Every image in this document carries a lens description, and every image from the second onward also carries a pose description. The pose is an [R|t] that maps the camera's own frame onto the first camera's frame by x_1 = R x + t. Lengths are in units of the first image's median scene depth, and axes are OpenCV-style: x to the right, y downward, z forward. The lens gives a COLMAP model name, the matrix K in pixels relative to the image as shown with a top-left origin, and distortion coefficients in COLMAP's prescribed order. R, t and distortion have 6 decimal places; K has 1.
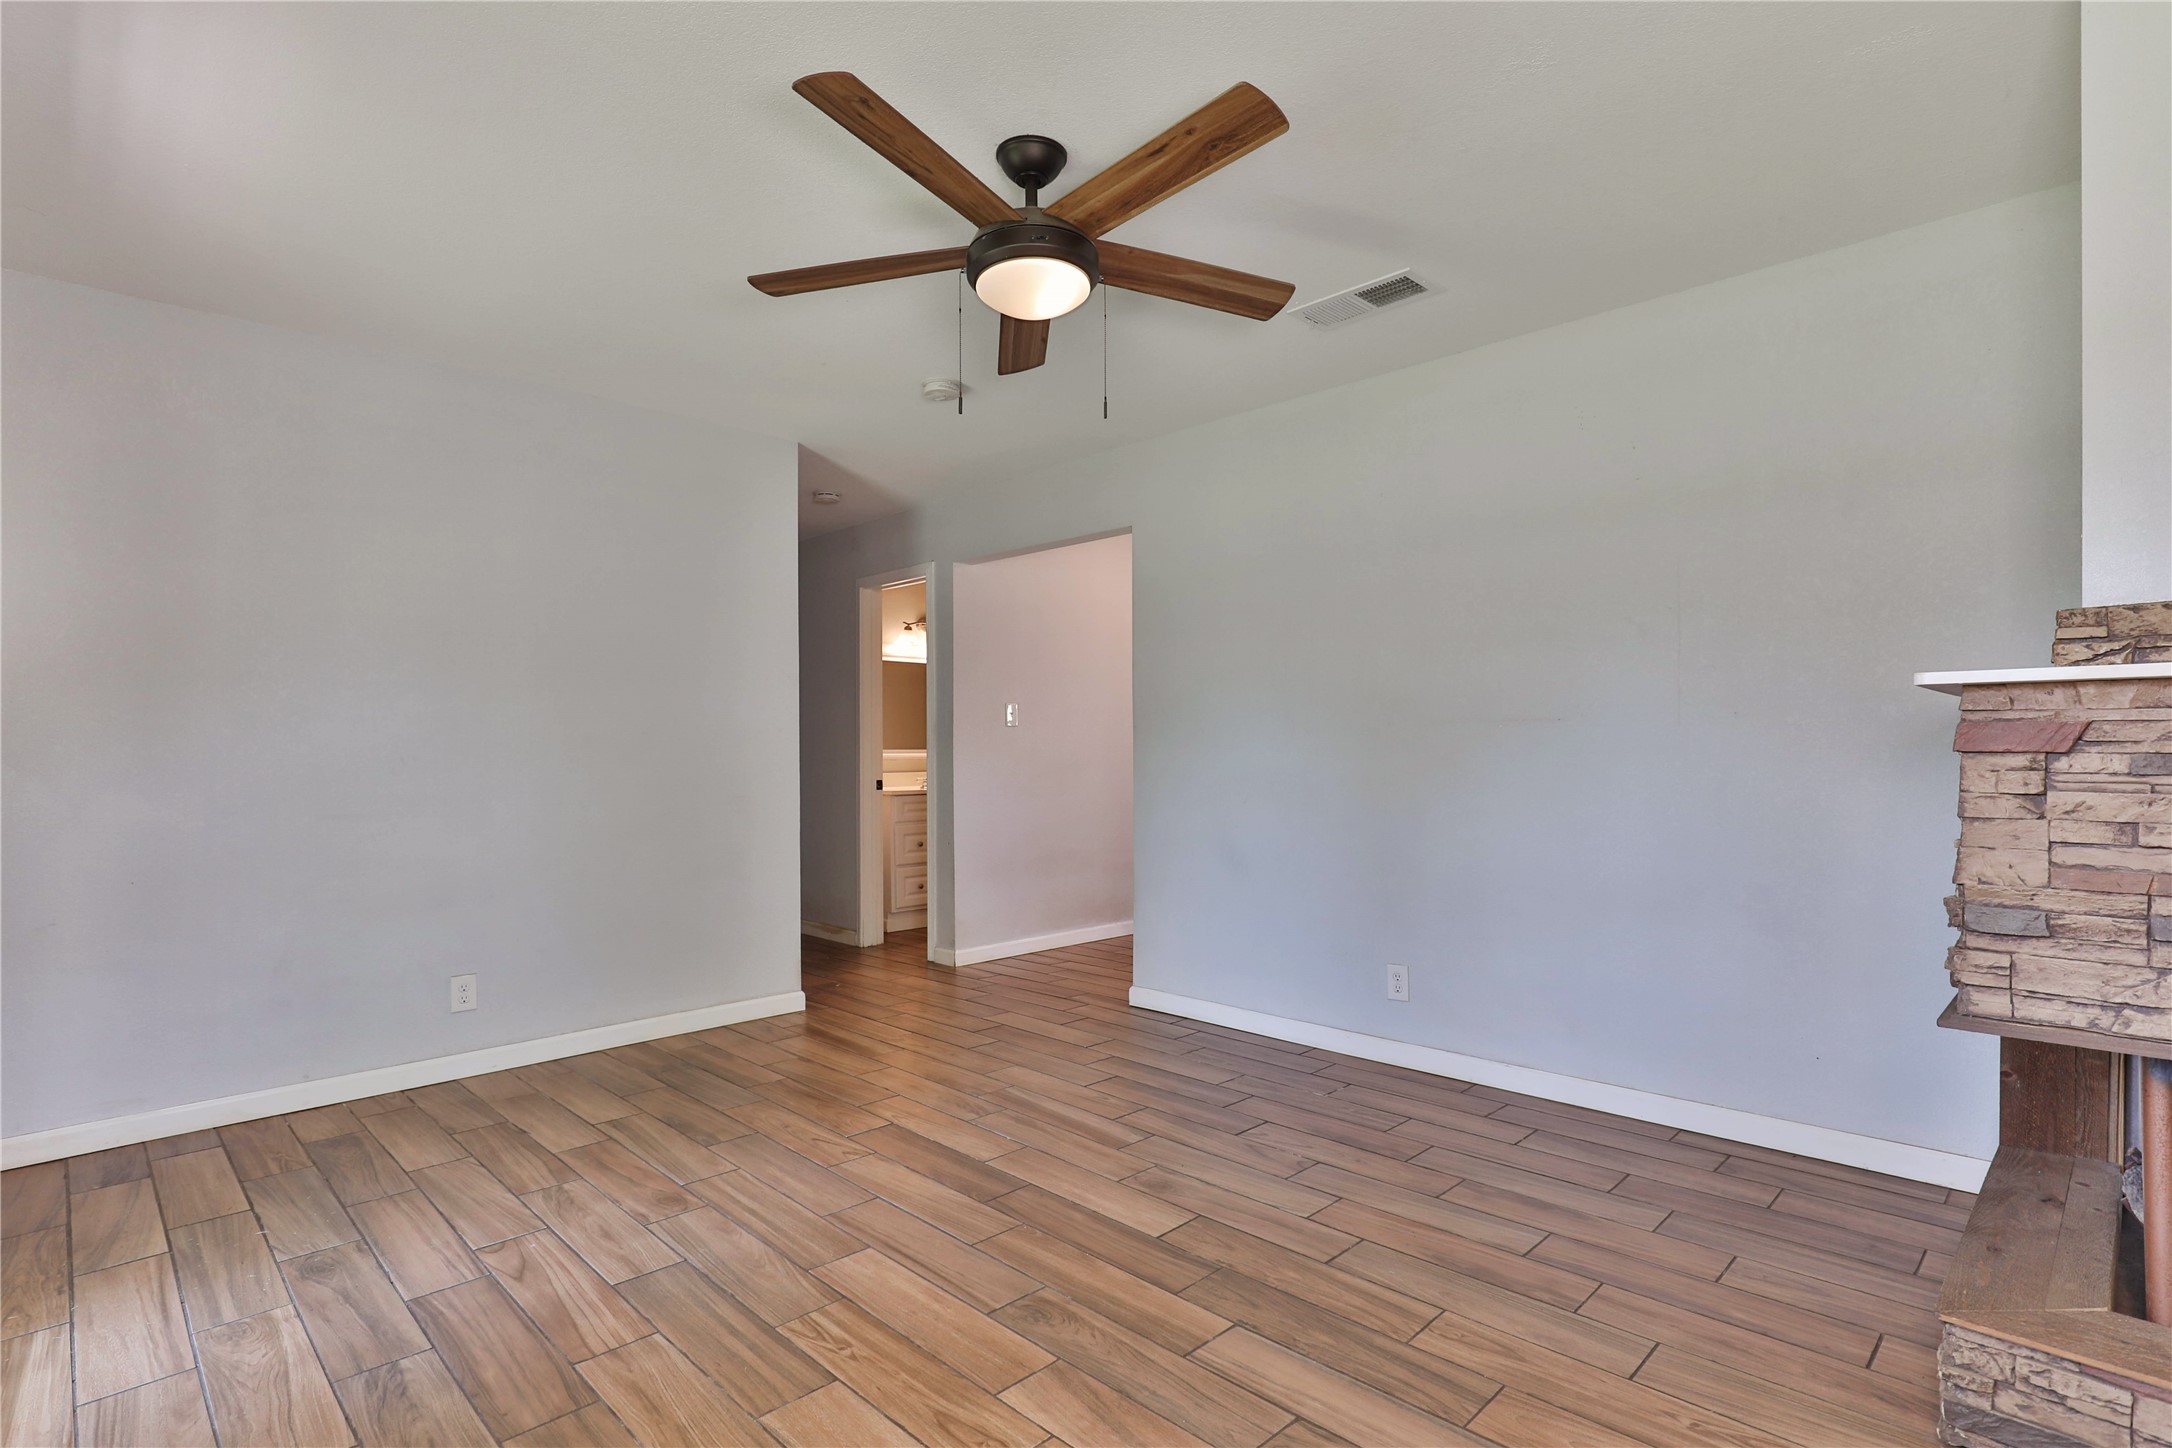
lens RADIAL K [[1049.7, 0, 1101.9], [0, 1049.7, 751.8], [0, 0, 1]] dist [-0.011404, 0.002852]
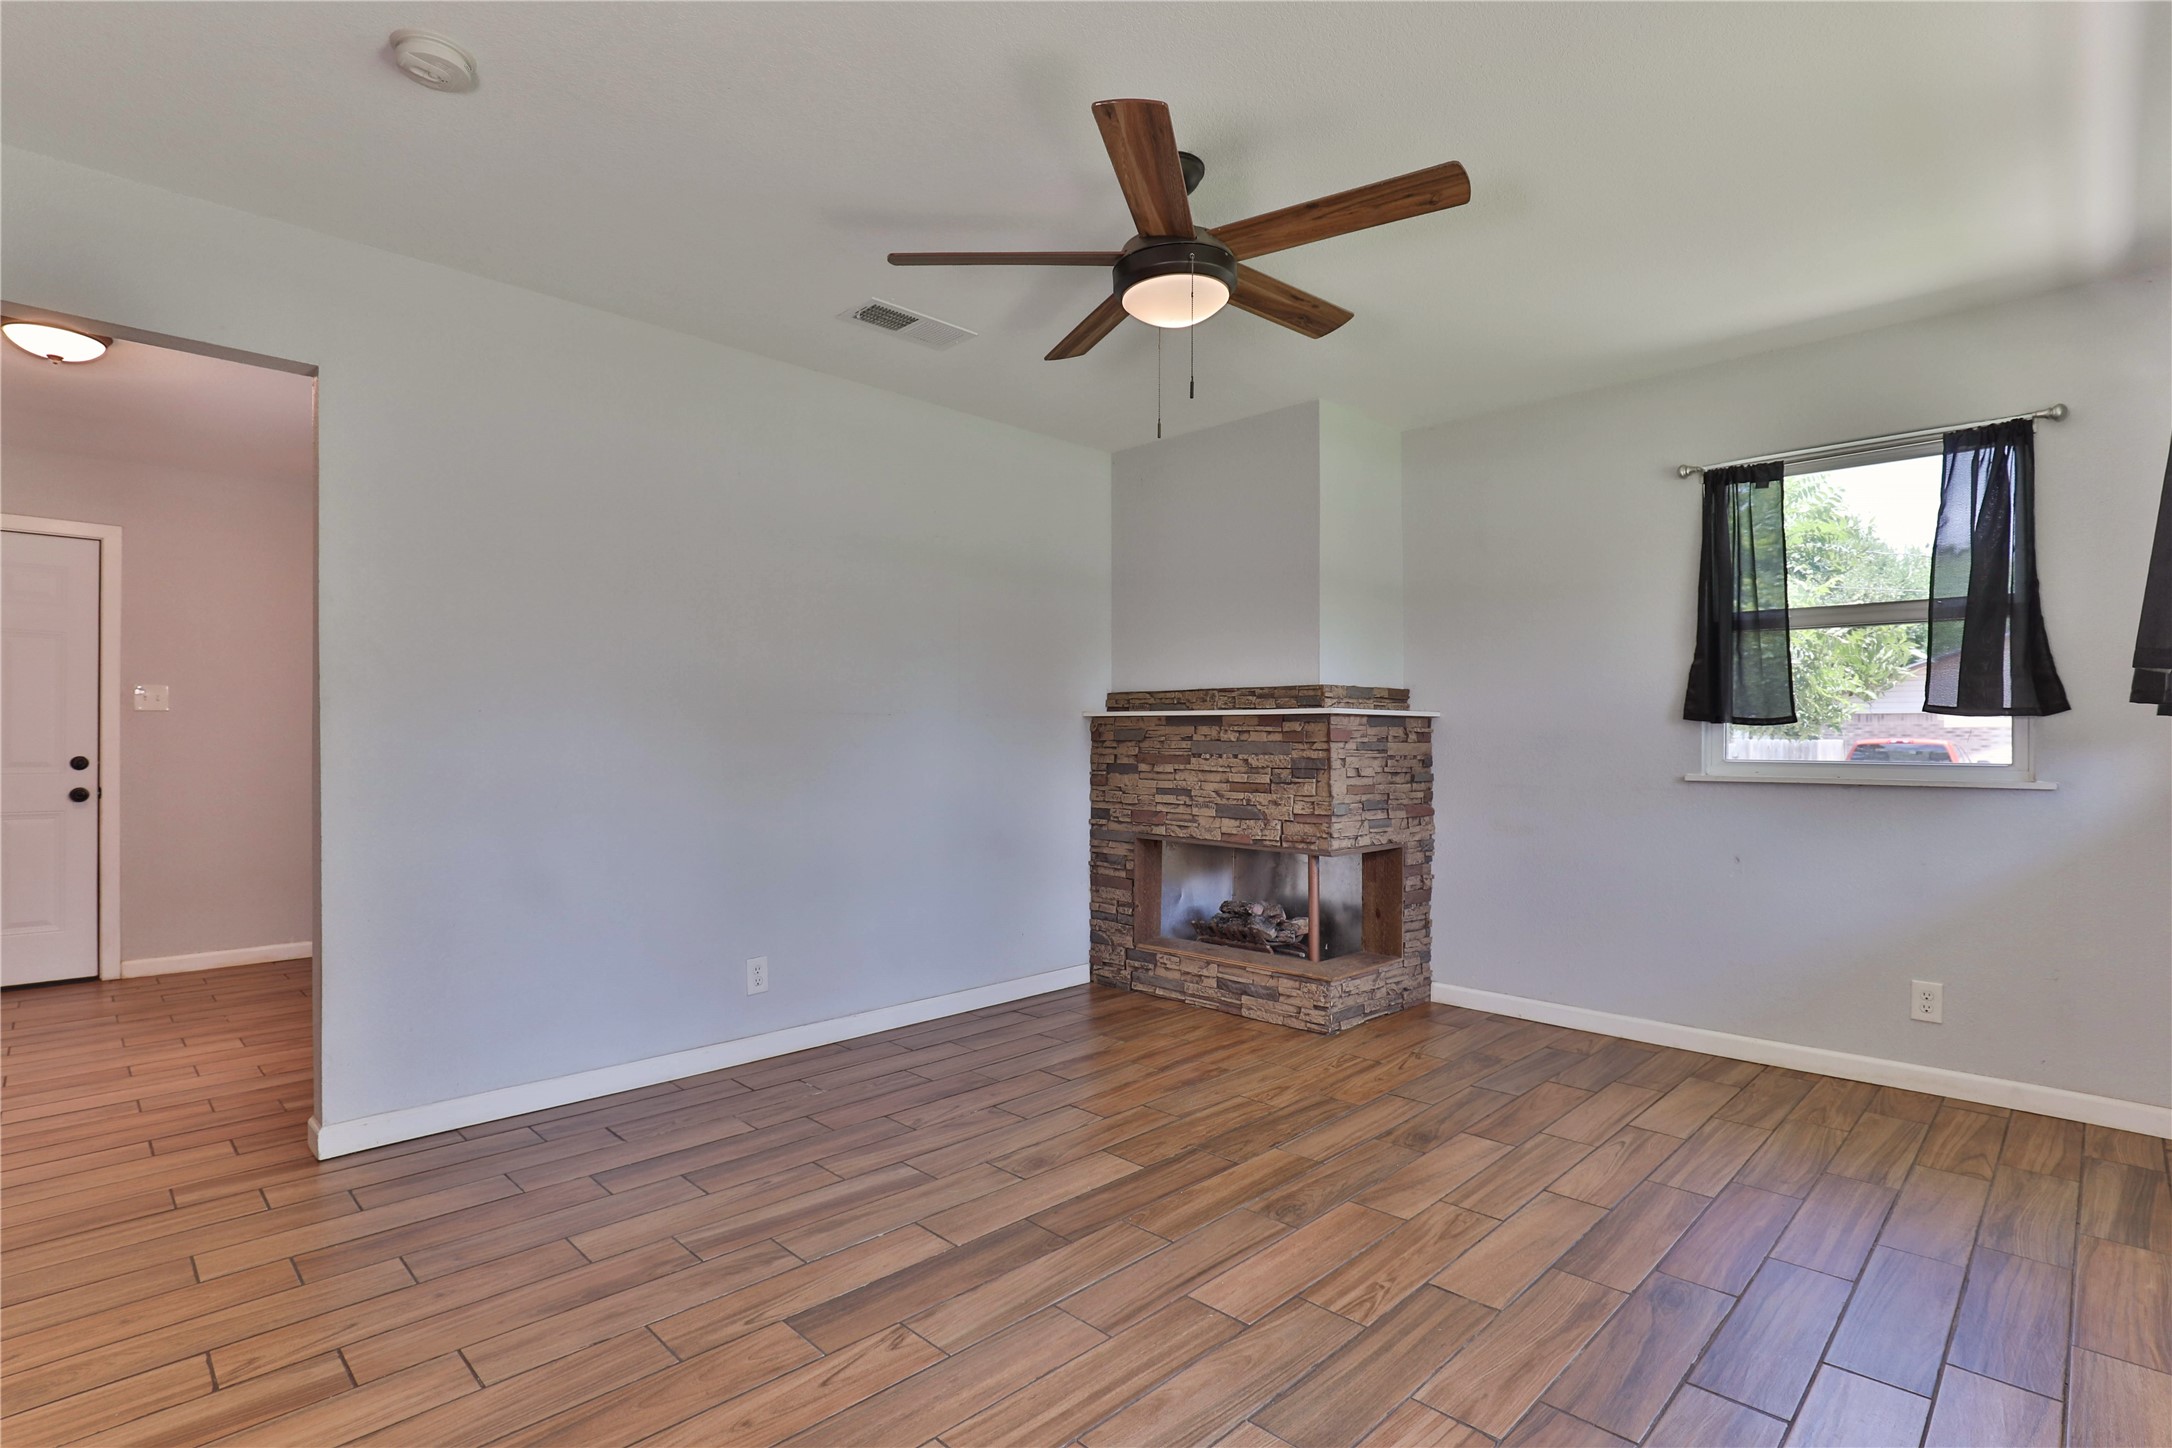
lens RADIAL K [[1049.7, 0, 1095.7], [0, 1049.7, 736.8], [0, 0, 1]] dist [-0.011404, 0.002852]
pose [[0.001153, 0.009032, 0.999959, -1.027454], [-0.000243, 0.999959, -0.009031, 0.006747], [-0.999999, -0.000233, 0.001155, 0.992651]]
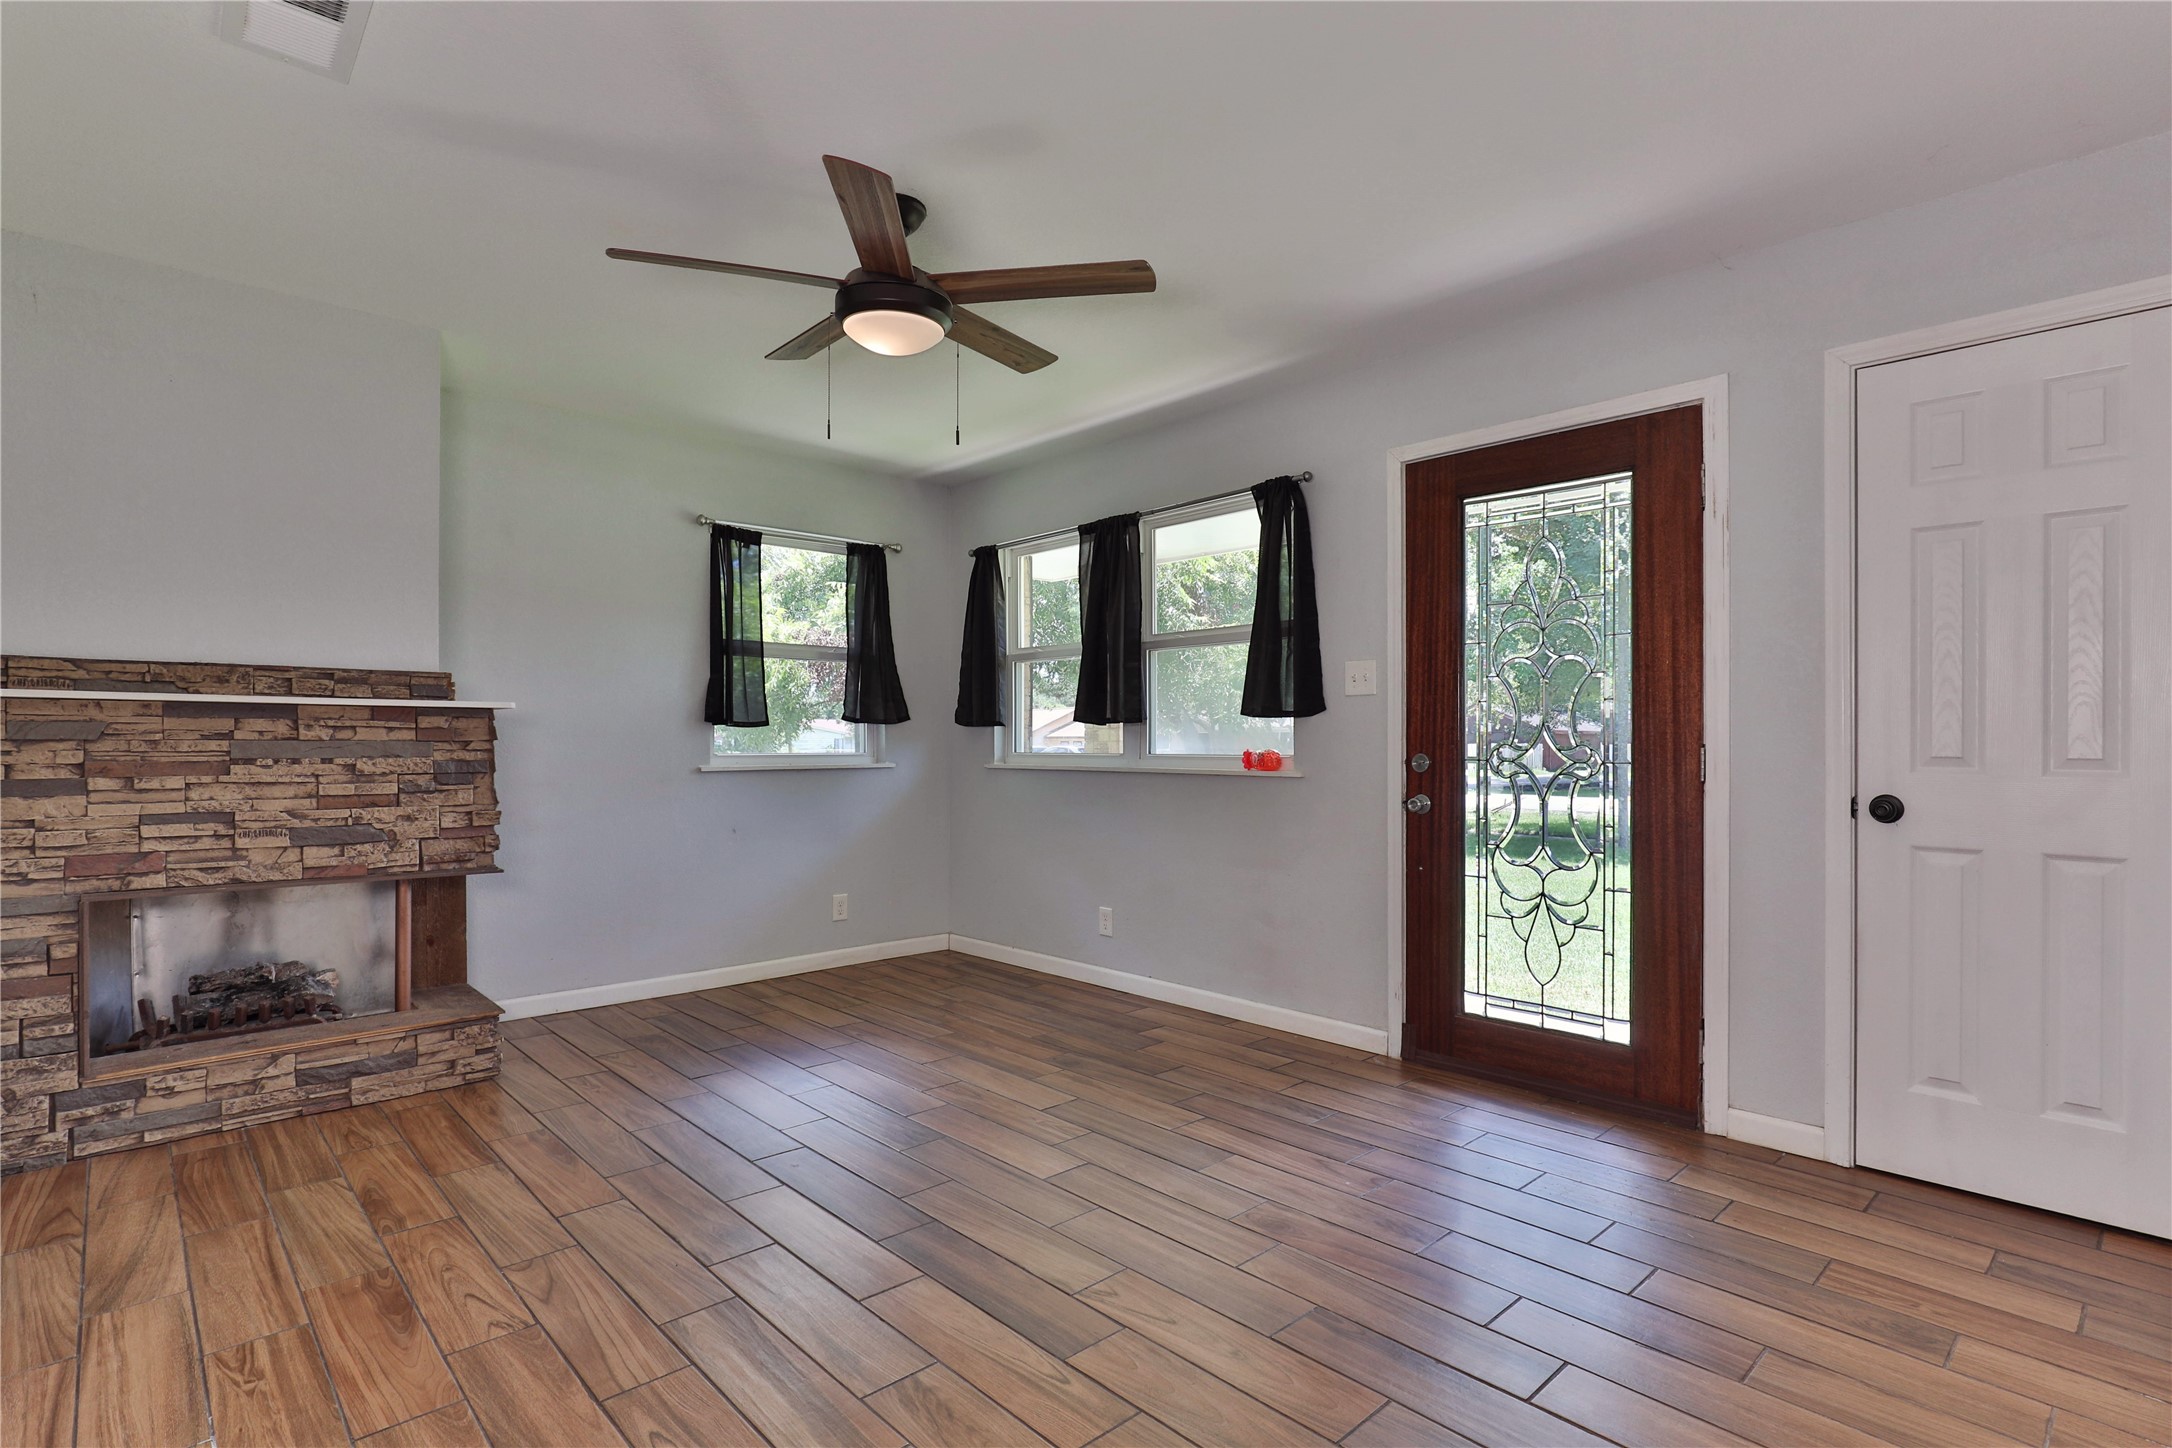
lens RADIAL K [[1049.7, 0, 1089.3], [0, 1049.7, 734.5], [0, 0, 1]] dist [-0.011404, 0.002852]
pose [[-0.998955, 0.004095, 0.045523, -0.299237], [0.003966, 0.999988, -0.002938, -0.001184], [-0.045535, -0.002754, -0.998959, 1.958907]]
